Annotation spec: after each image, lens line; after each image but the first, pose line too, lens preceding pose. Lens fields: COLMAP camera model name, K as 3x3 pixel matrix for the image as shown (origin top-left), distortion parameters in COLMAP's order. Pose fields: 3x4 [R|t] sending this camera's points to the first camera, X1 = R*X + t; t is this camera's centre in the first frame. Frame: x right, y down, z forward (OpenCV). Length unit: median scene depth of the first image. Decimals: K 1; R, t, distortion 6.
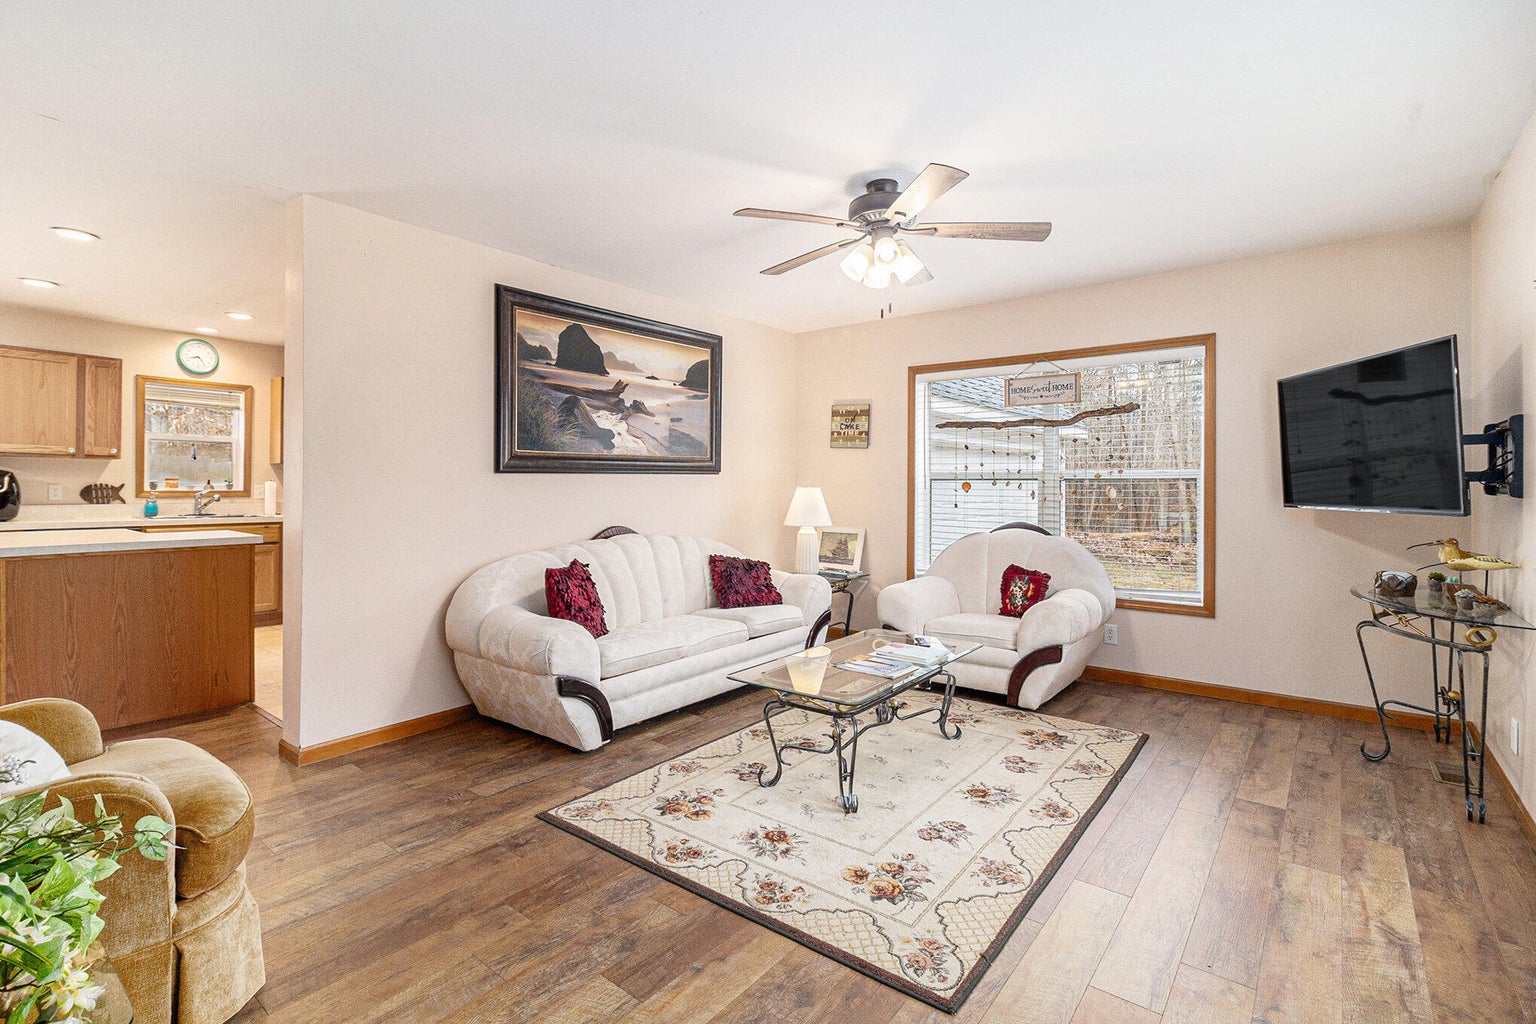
lens RADIAL K [[735.4, 0, 750.3], [0, 735.4, 493.0], [0, 0, 1]] dist [0.001919, -0.002804]
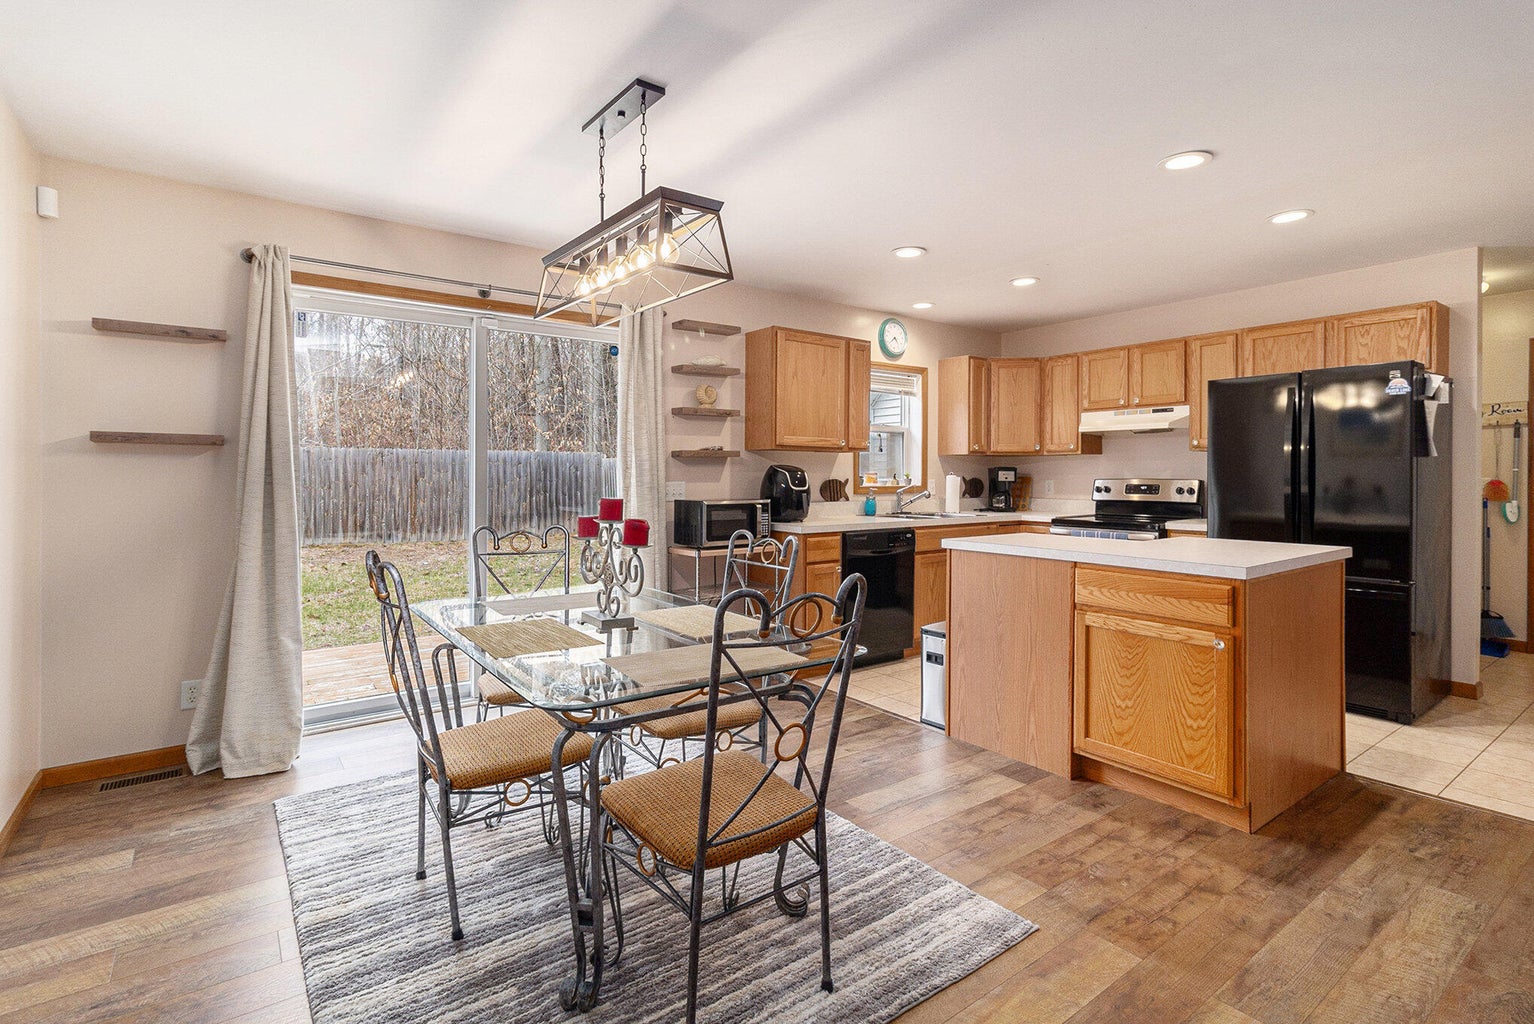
lens RADIAL K [[734.5, 0, 722.7], [0, 734.5, 474.8], [0, 0, 1]] dist [0.001919, -0.002804]
pose [[0.960319, -0.011272, -0.278676, -0.948720], [0.008342, 0.999897, -0.011700, -0.011029], [0.278779, 0.008911, 0.960314, 0.105185]]
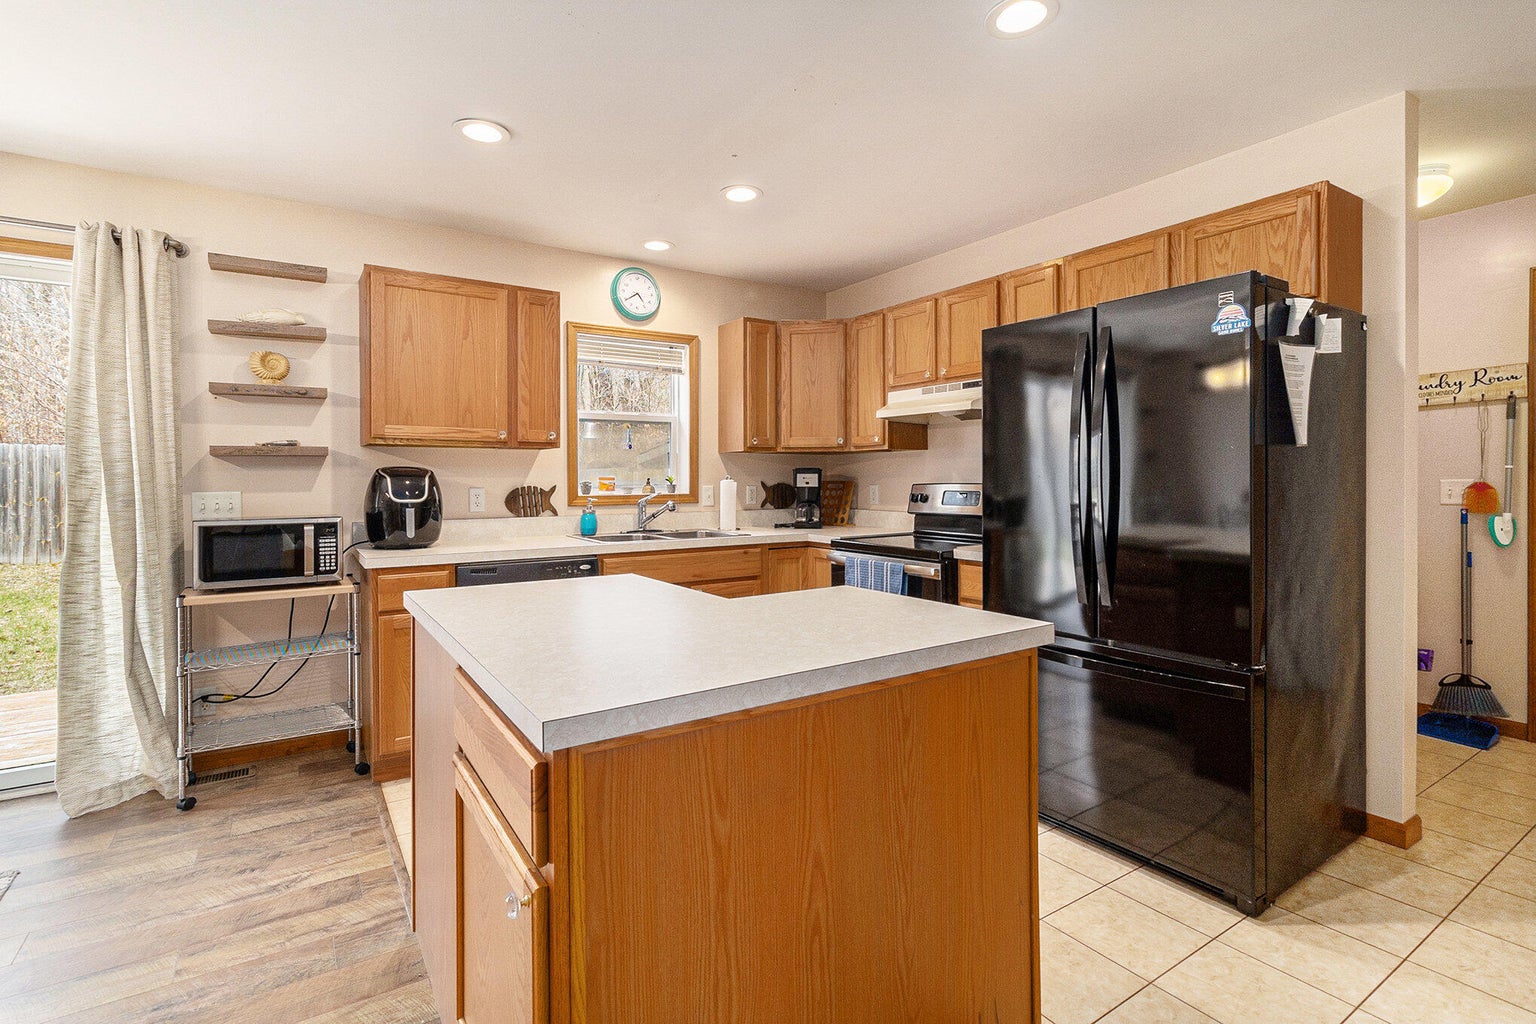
lens RADIAL K [[735.4, 0, 724.1], [0, 735.4, 483.0], [0, 0, 1]] dist [0.001919, -0.002804]
pose [[0.946053, -0.015061, -0.323661, -0.625239], [0.013457, 0.999884, -0.007193, -0.010700], [0.323732, 0.002449, 0.946146, 0.534387]]
